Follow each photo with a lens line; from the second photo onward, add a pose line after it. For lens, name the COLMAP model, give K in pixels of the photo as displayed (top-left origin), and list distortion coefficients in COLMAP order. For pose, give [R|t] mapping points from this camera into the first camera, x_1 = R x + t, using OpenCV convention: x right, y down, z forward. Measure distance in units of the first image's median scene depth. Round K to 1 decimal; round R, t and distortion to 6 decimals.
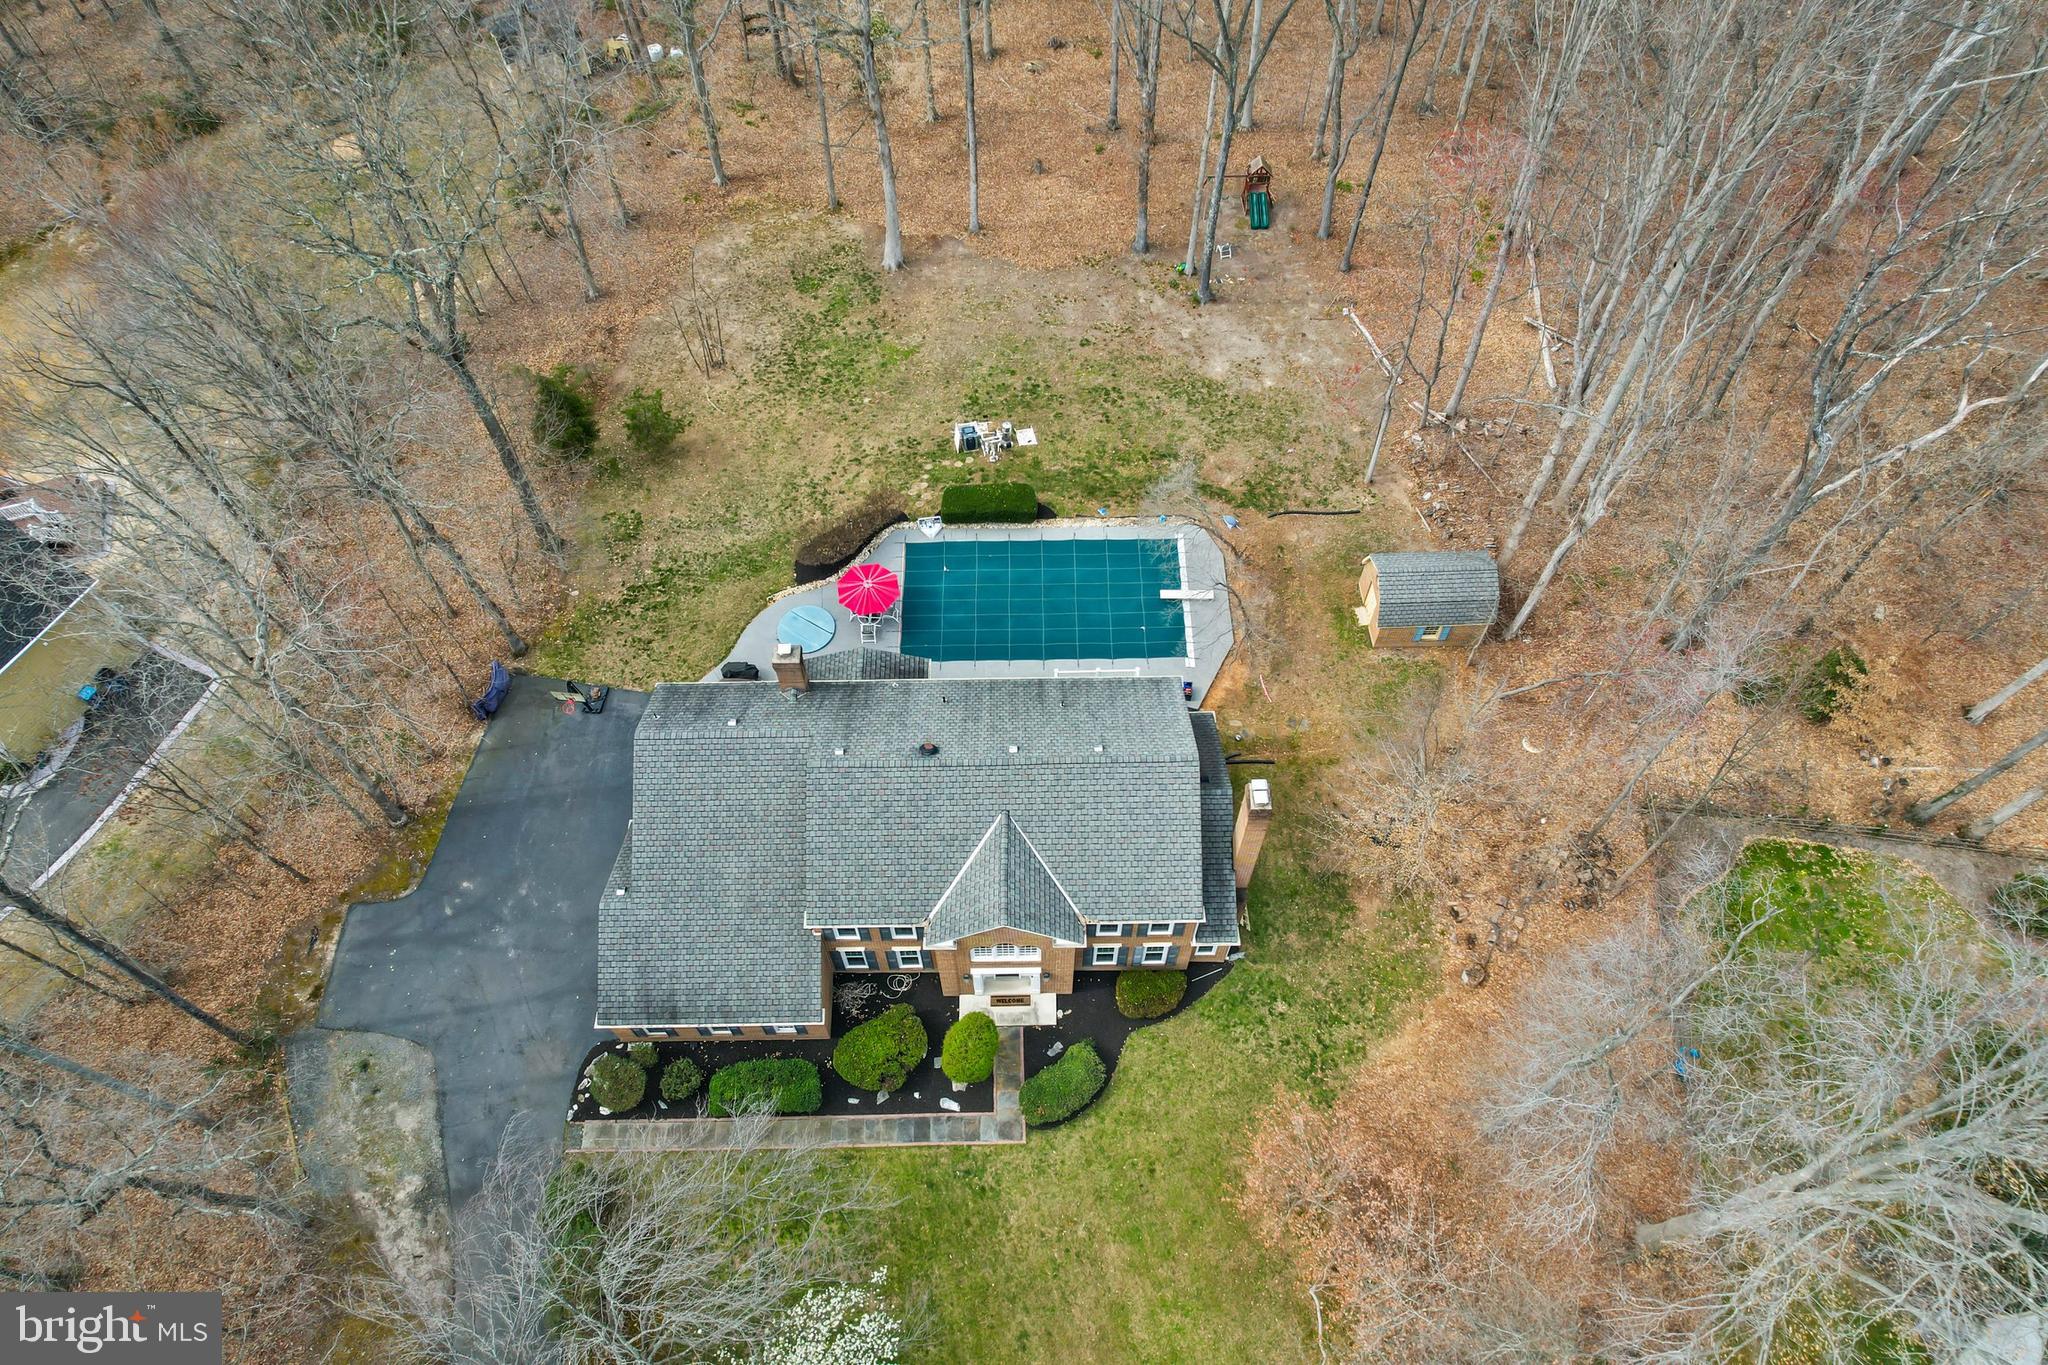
lens RADIAL K [[1311.4, 0, 1021.5], [0, 1311.4, 690.5], [0, 0, 1]] dist [-0.059702, 0.028600]
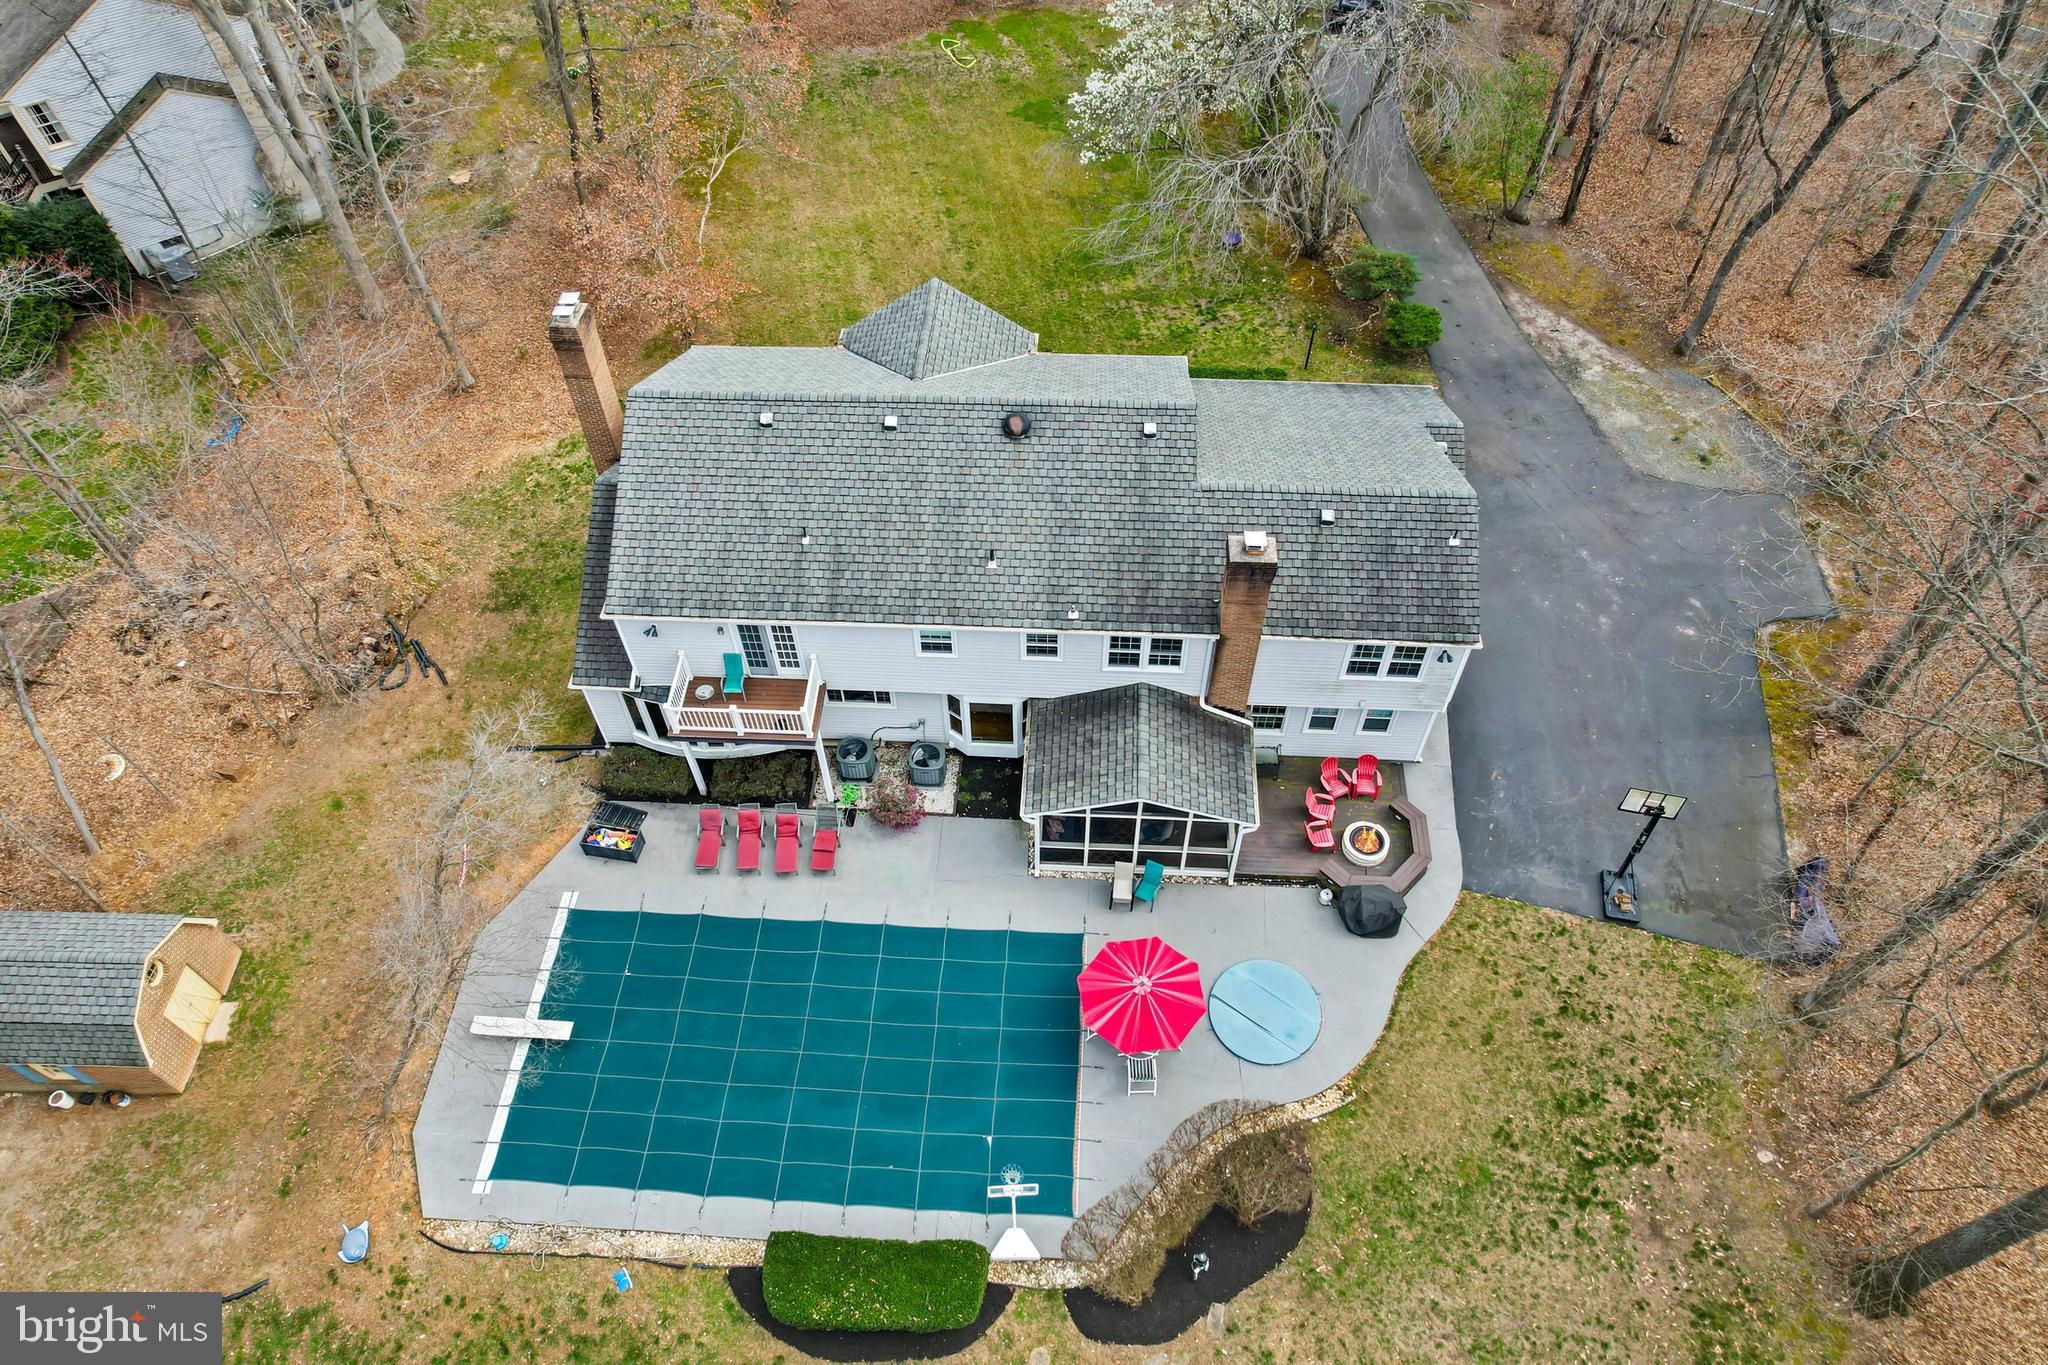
lens RADIAL K [[1311.4, 0, 1024.8], [0, 1311.4, 691.3], [0, 0, 1]] dist [-0.059702, 0.028600]
pose [[-0.997293, -0.044901, 0.058227, -0.097831], [0.070092, -0.341272, 0.937348, -0.512565], [-0.022217, 0.938892, 0.343495, 0.732884]]
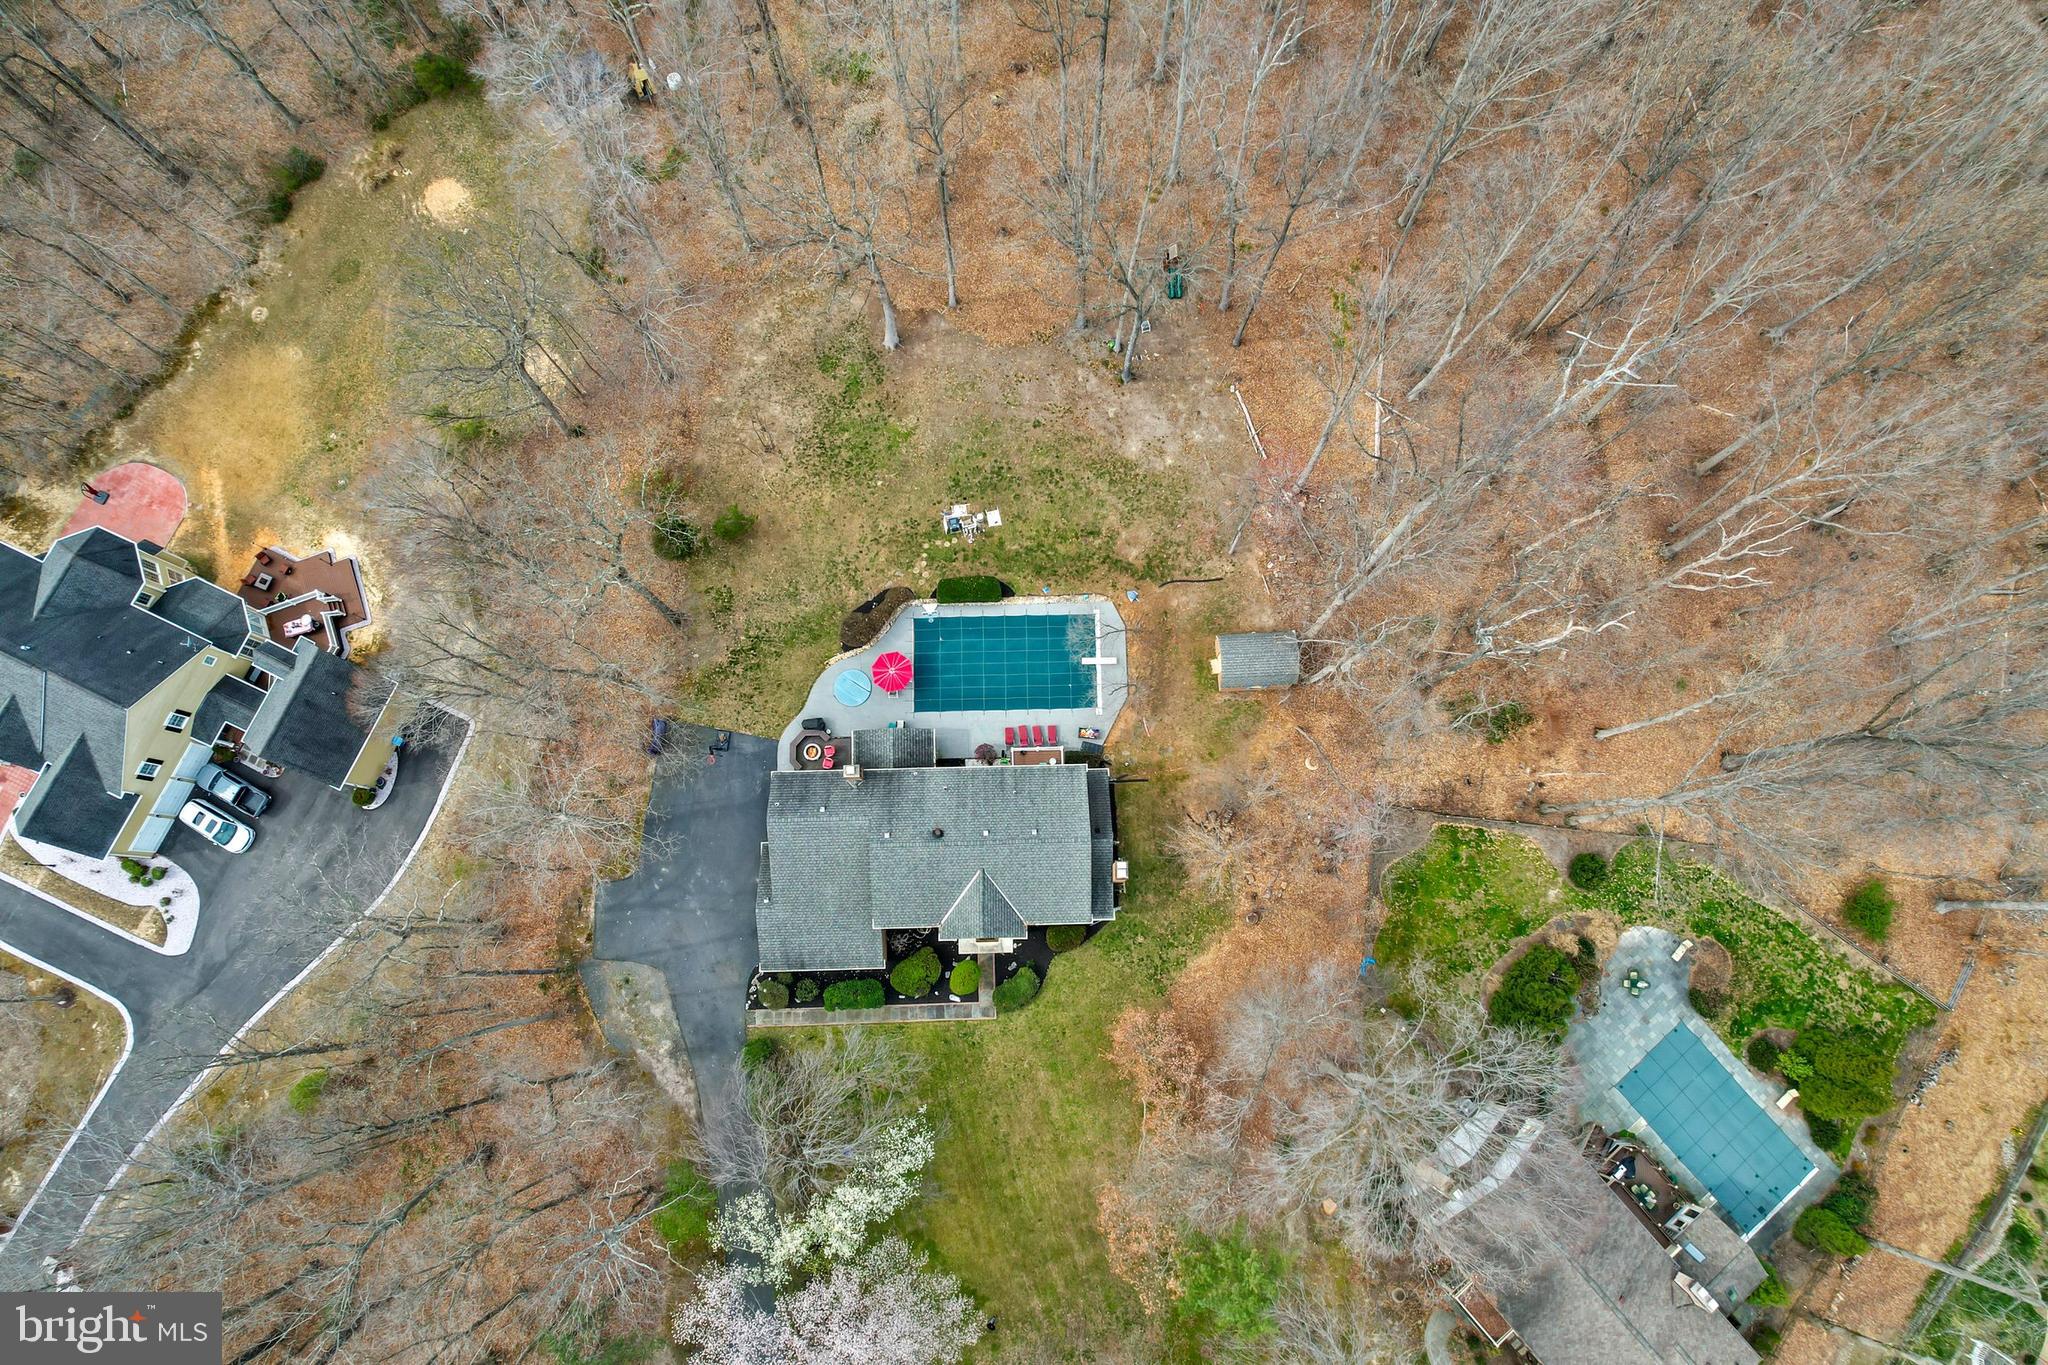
lens RADIAL K [[1311.4, 0, 1022.8], [0, 1311.4, 685.7], [0, 0, 1]] dist [-0.059702, 0.028600]
pose [[0.999919, -0.009826, 0.008097, 0.025291], [0.006163, 0.930008, 0.367489, -0.640442], [-0.011141, -0.367409, 0.929993, -0.457954]]
